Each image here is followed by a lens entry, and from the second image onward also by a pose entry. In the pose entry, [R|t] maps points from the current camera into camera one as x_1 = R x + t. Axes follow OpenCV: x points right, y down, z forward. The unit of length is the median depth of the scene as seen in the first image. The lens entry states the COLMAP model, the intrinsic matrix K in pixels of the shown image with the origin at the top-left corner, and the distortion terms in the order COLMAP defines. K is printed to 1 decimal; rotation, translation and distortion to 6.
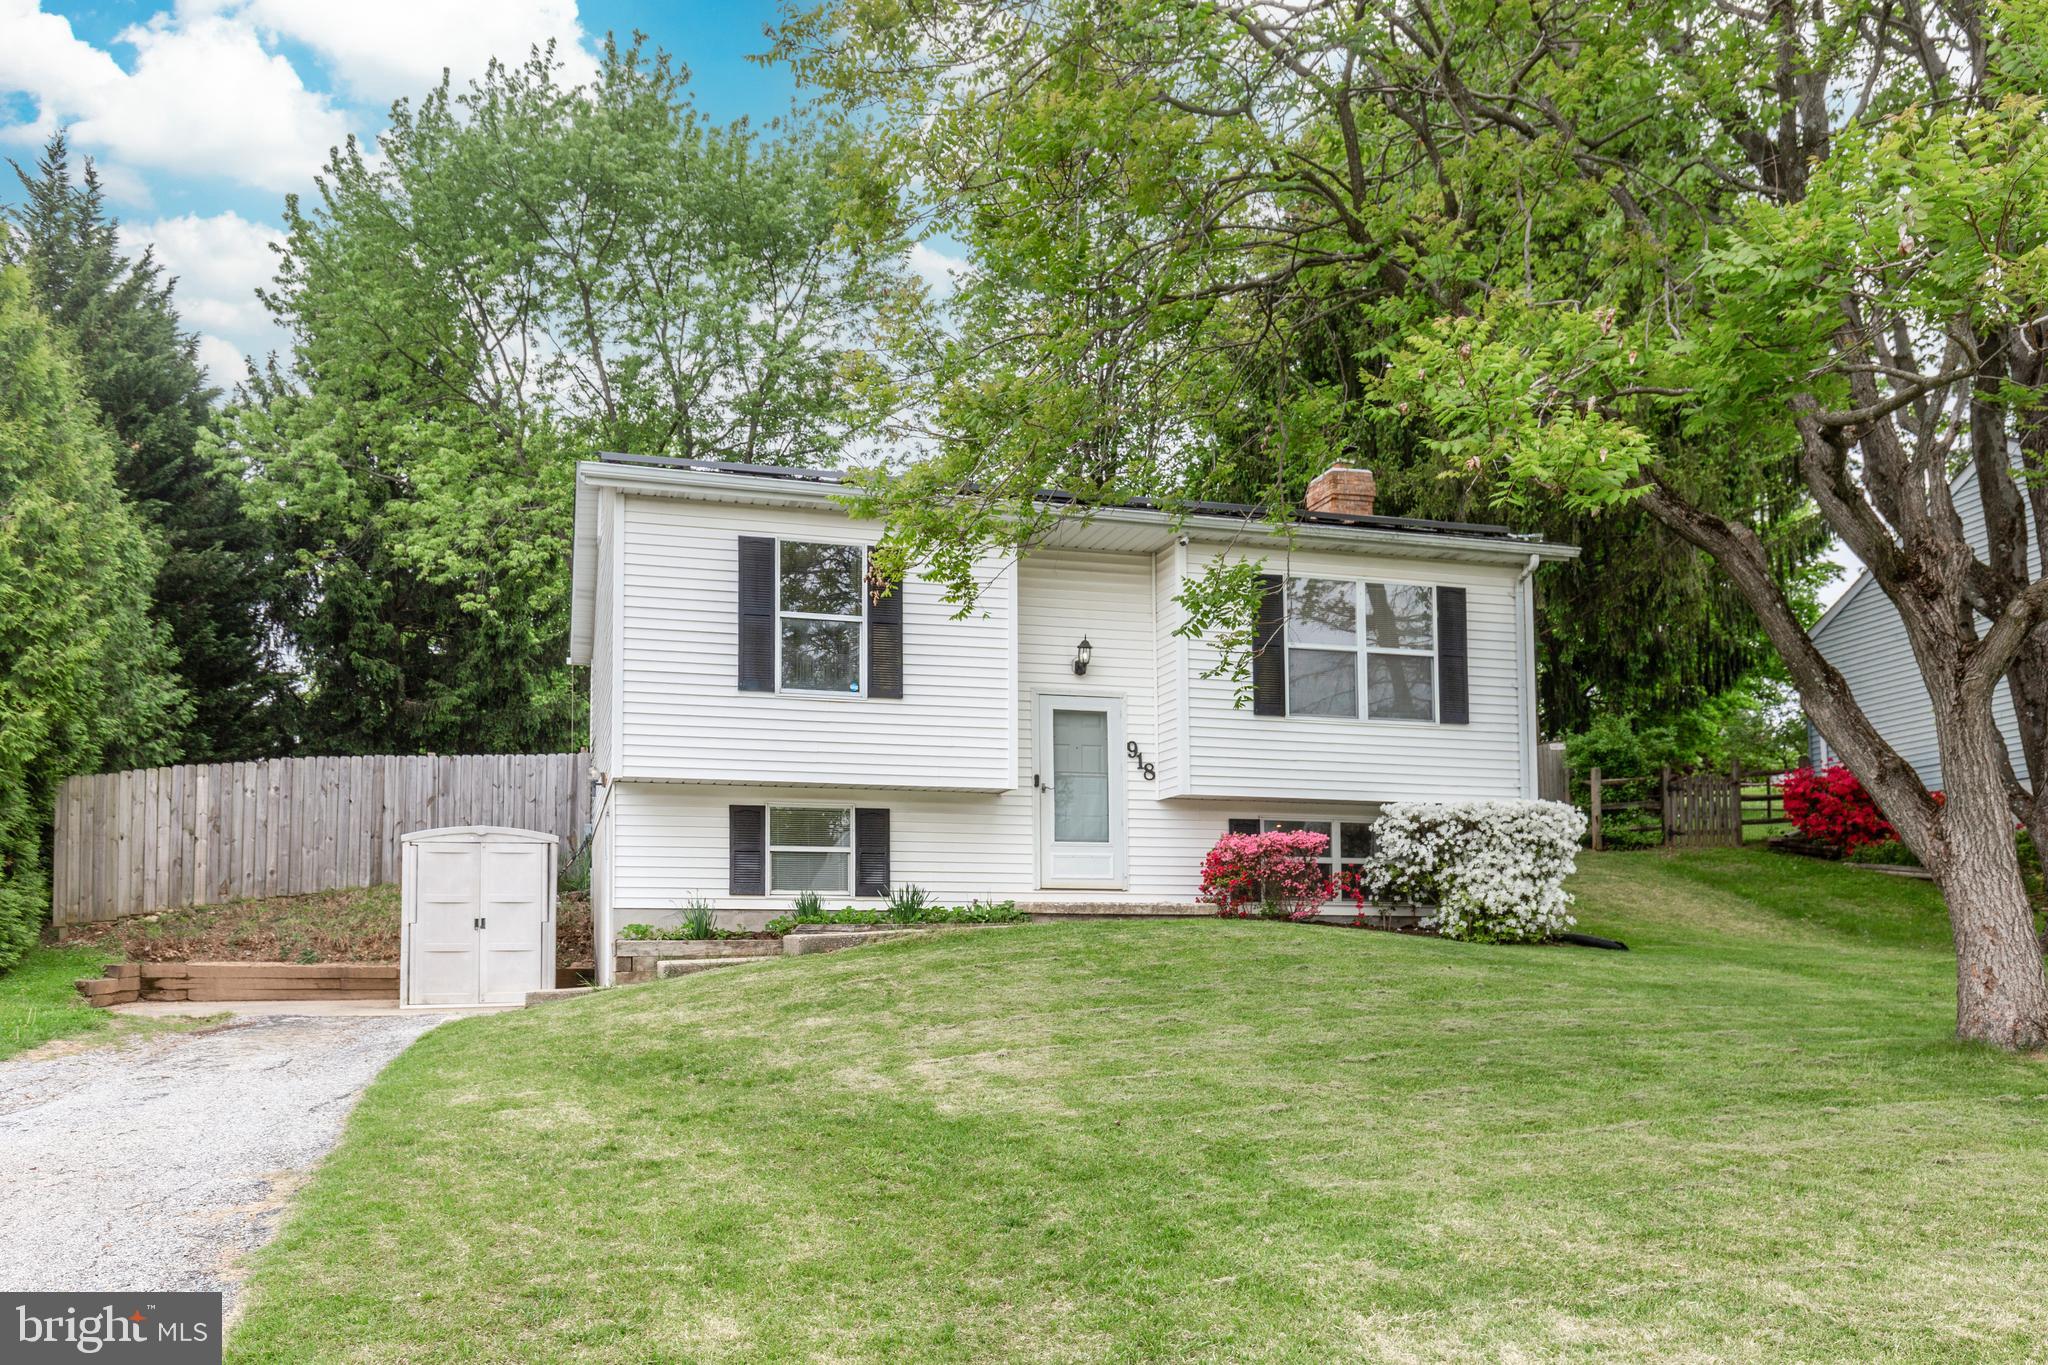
lens RADIAL K [[1617.8, 0, 964.2], [0, 1617.8, 736.9], [0, 0, 1]] dist [0.007816, 0.004738]
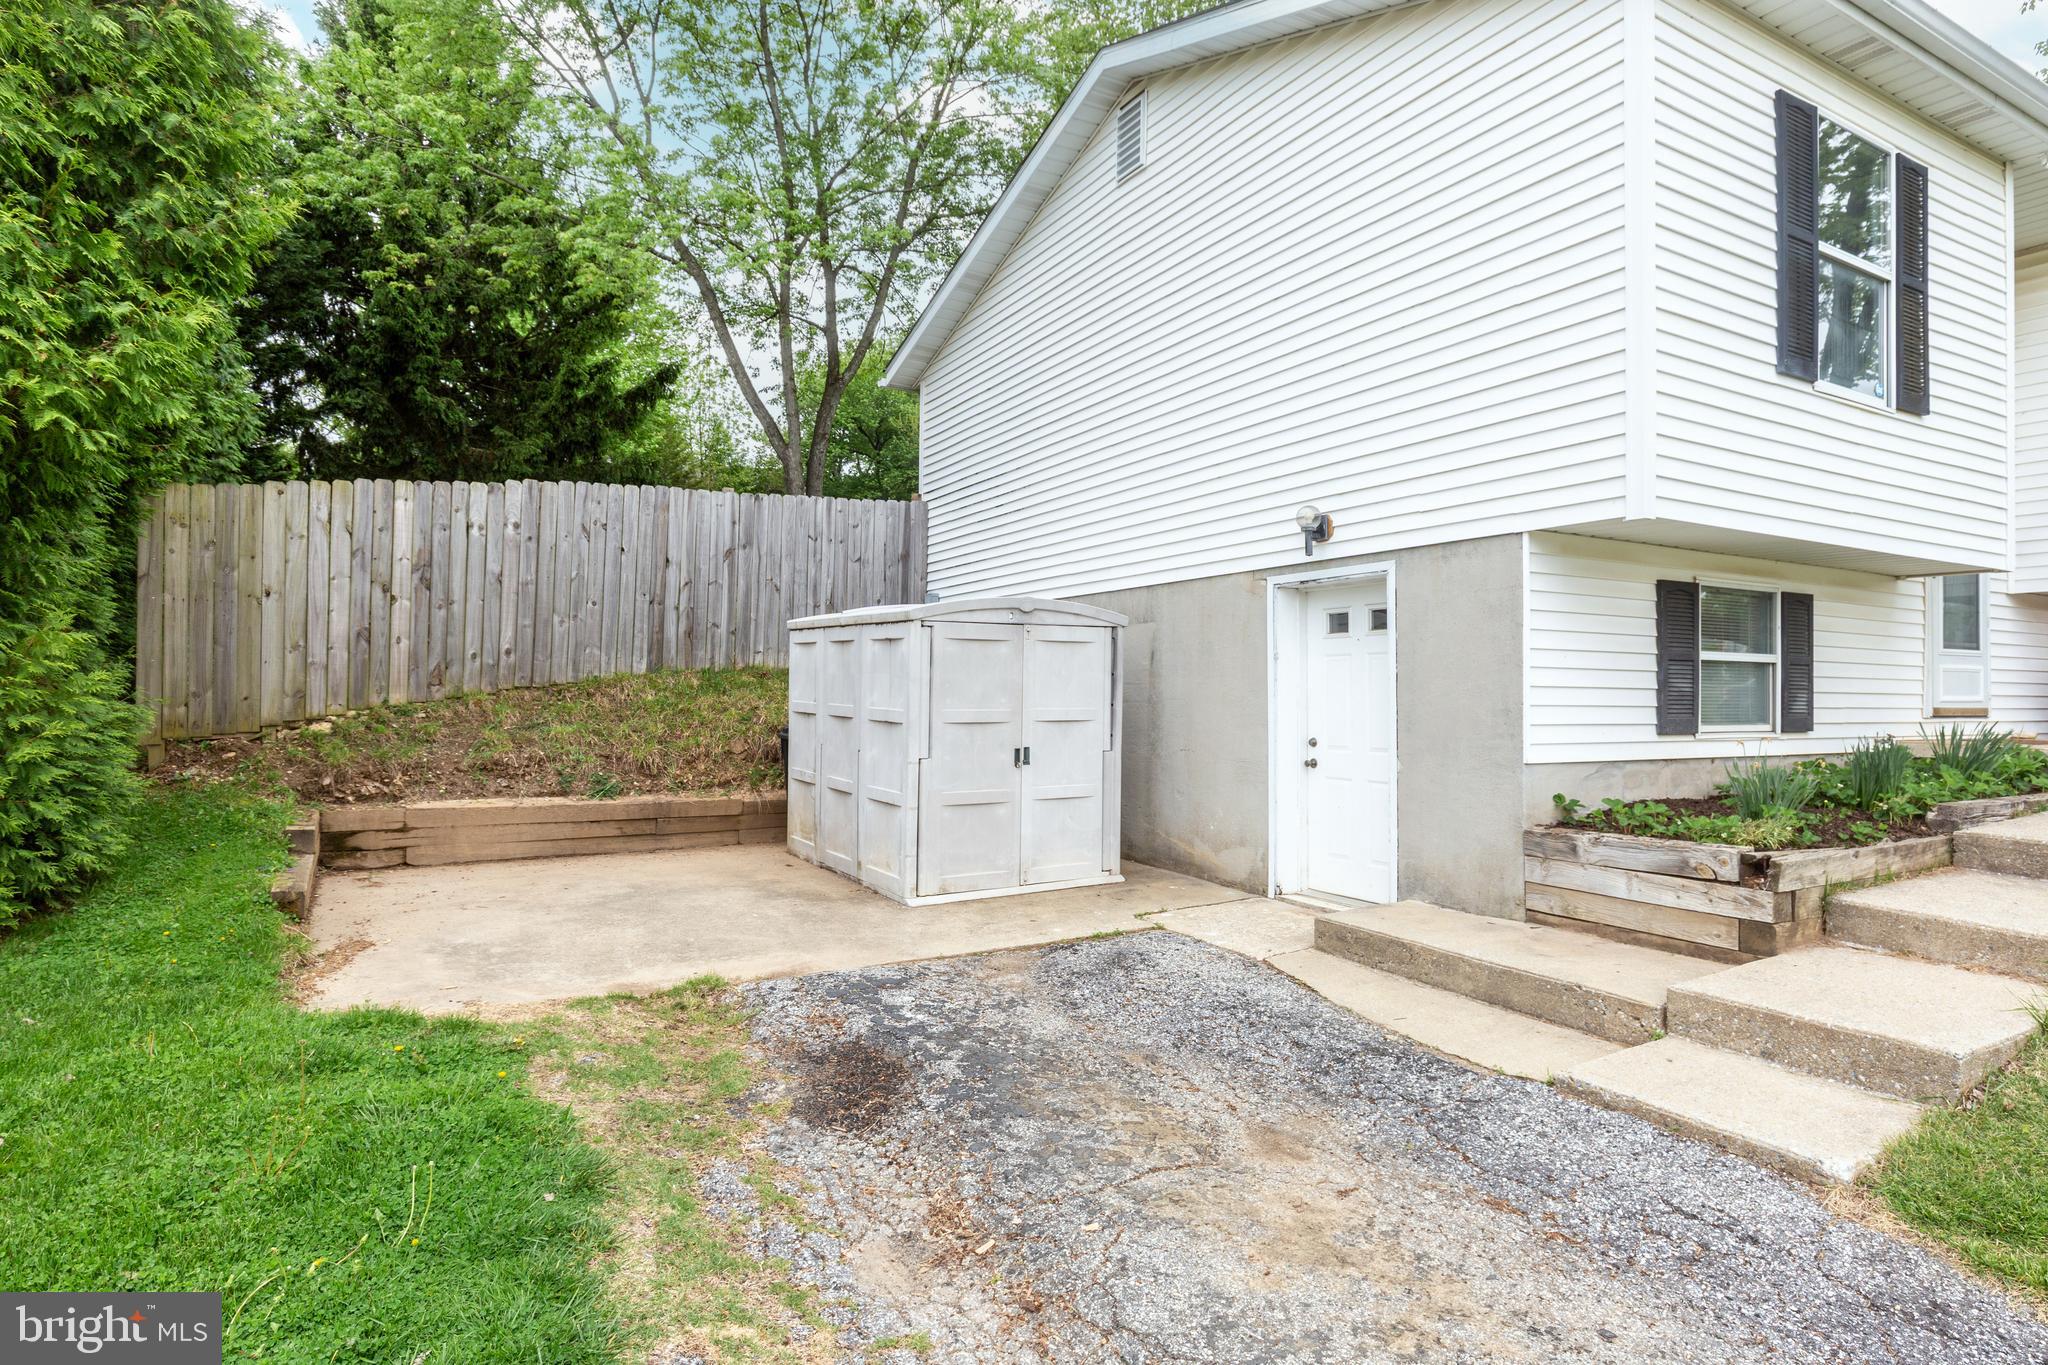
lens RADIAL K [[1152.5, 0, 1139.8], [0, 1152.5, 583.2], [0, 0, 1]] dist [-0.001695, -0.001284]
pose [[0.952594, 0.035166, 0.302205, -0.412234], [-0.047236, 0.998348, 0.032722, 0.035690], [-0.300555, -0.045446, 0.952681, 0.603250]]
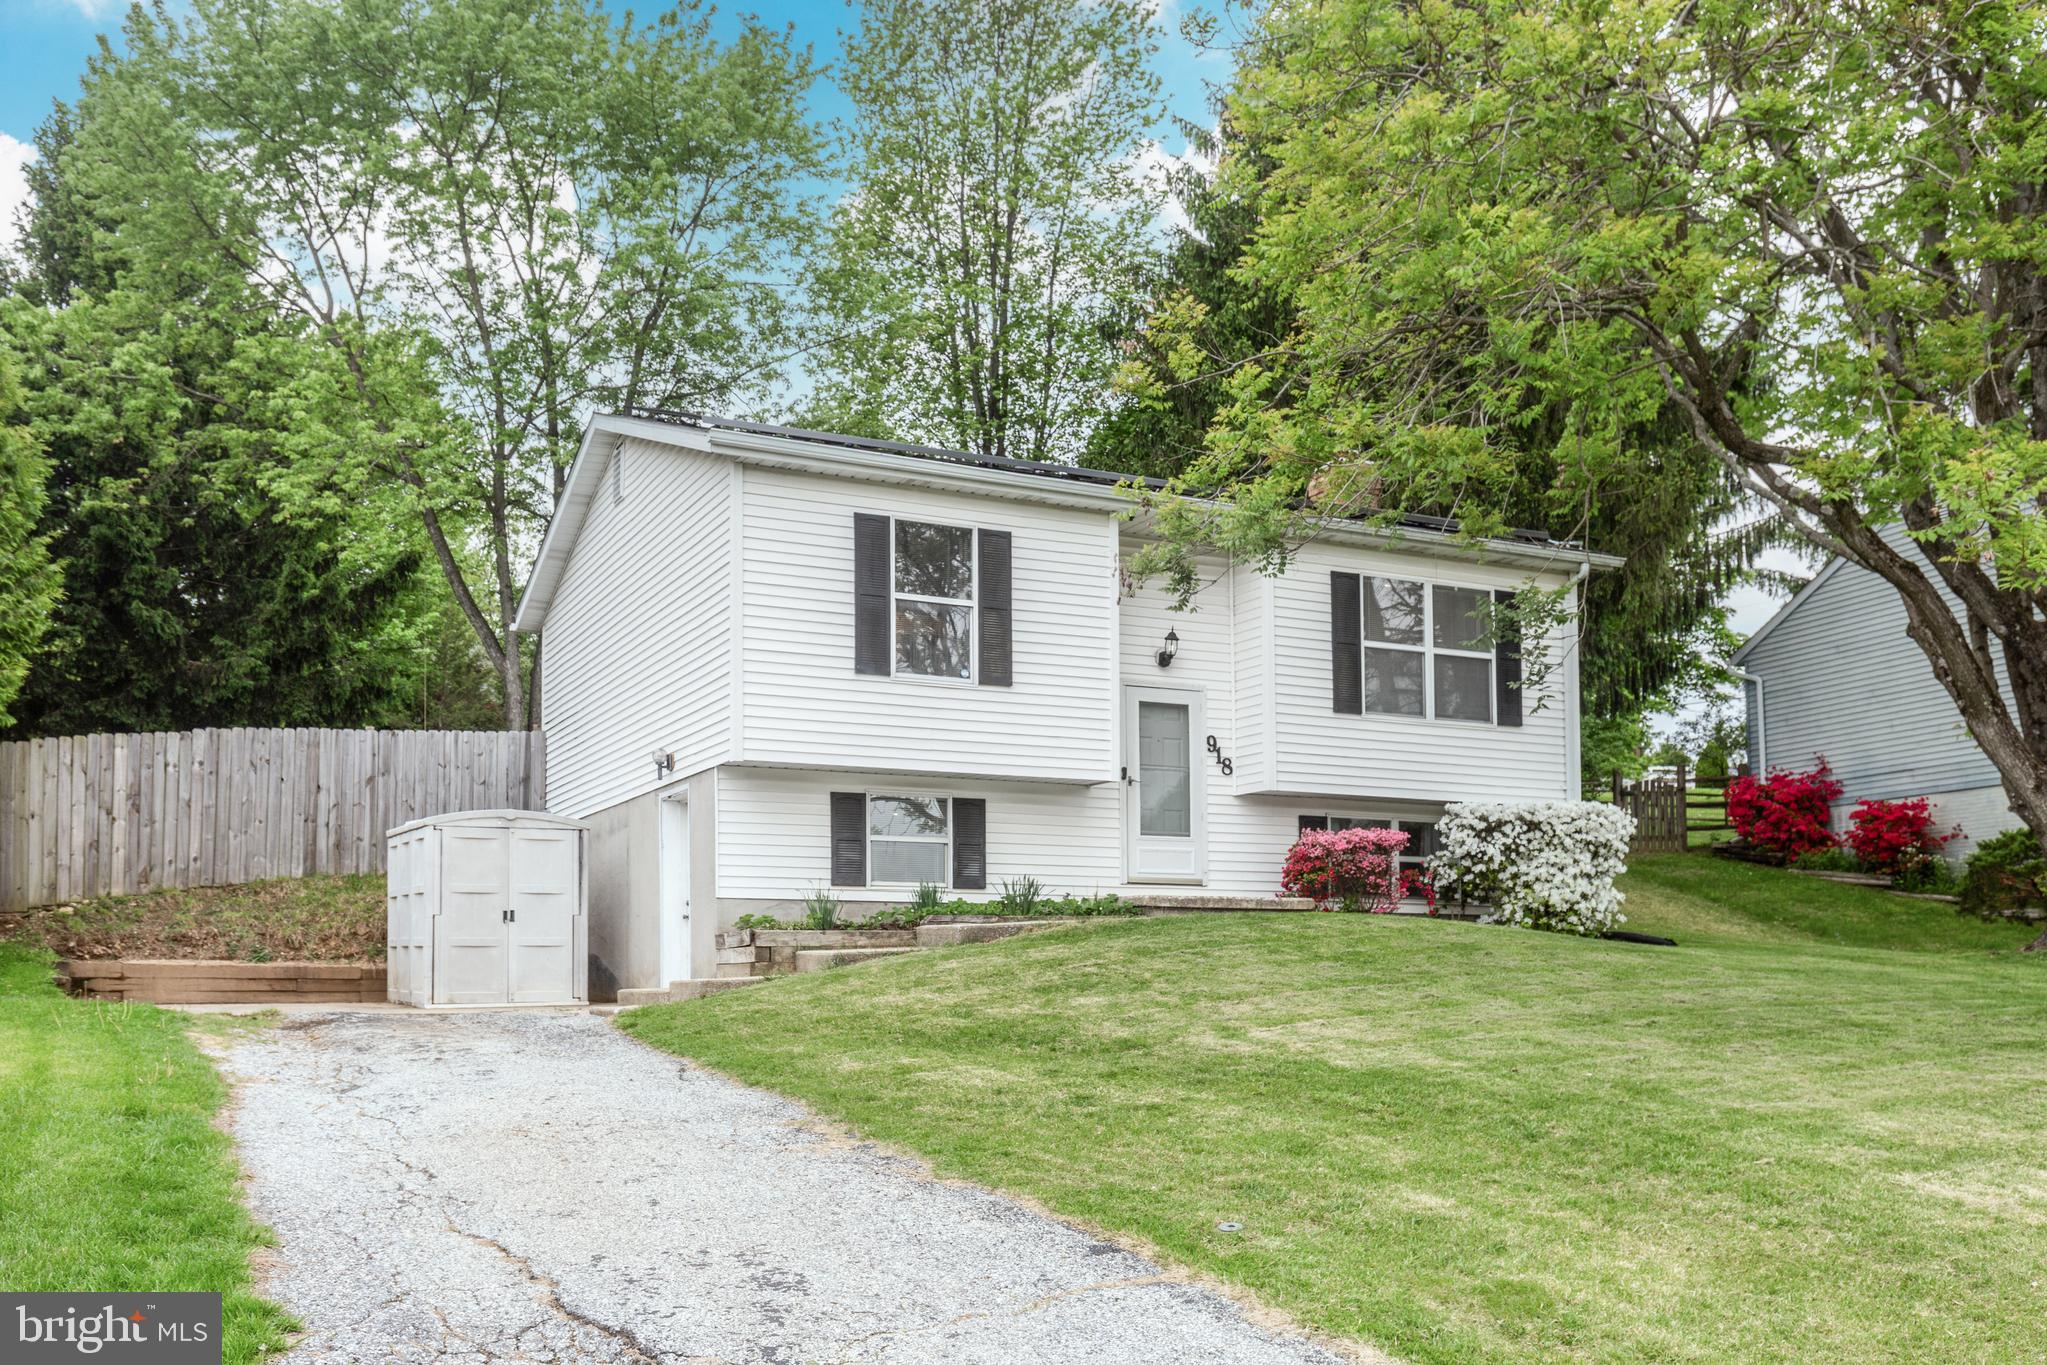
lens RADIAL K [[1906.7, 0, 1071.1], [0, 1906.7, 742.0], [0, 0, 1]] dist [-0.004045, -0.001864]
pose [[0.979398, 0.024367, 0.200466, -0.218944], [-0.026505, 0.999617, 0.007987, -0.000222], [-0.200195, -0.013136, 0.979668, -0.126478]]
